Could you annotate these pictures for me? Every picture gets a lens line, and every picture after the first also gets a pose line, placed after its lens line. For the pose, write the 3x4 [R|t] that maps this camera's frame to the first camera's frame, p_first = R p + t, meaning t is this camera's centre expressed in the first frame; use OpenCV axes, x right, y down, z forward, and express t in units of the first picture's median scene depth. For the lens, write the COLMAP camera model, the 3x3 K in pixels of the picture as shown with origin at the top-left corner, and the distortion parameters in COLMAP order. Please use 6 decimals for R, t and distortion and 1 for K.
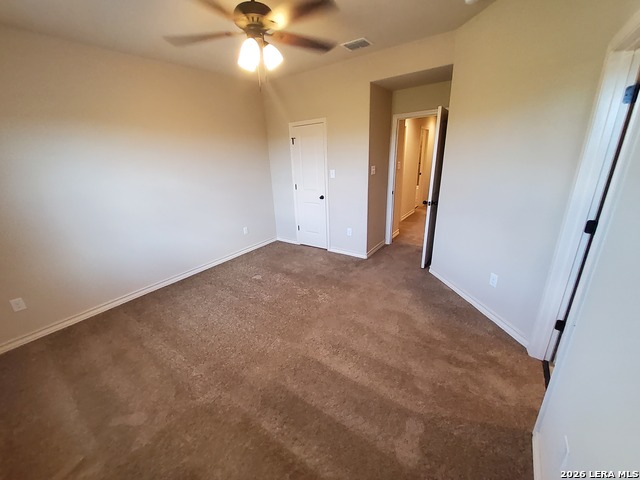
lens RADIAL K [[256.0, 0, 318.2], [0, 256.0, 241.9], [0, 0, 1]] dist [0.000767, -0.000296]
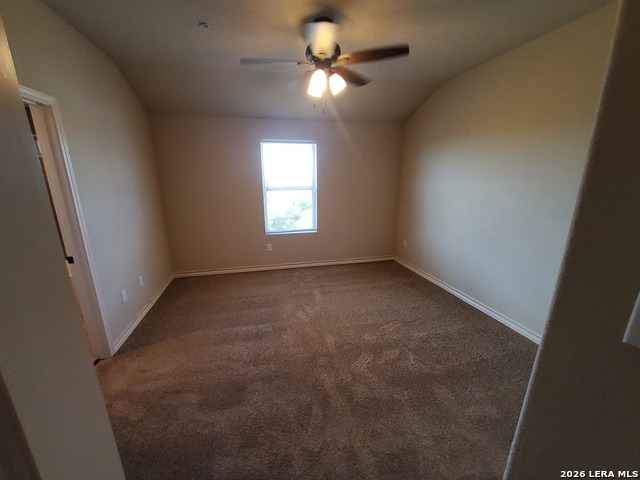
lens RADIAL K [[256.0, 0, 317.3], [0, 256.0, 239.4], [0, 0, 1]] dist [0.000767, -0.000296]
pose [[-0.656782, 0.252020, -0.710720, 0.620364], [-0.189642, 0.857005, 0.479143, -0.591033], [0.729844, 0.449475, -0.515072, 1.536561]]
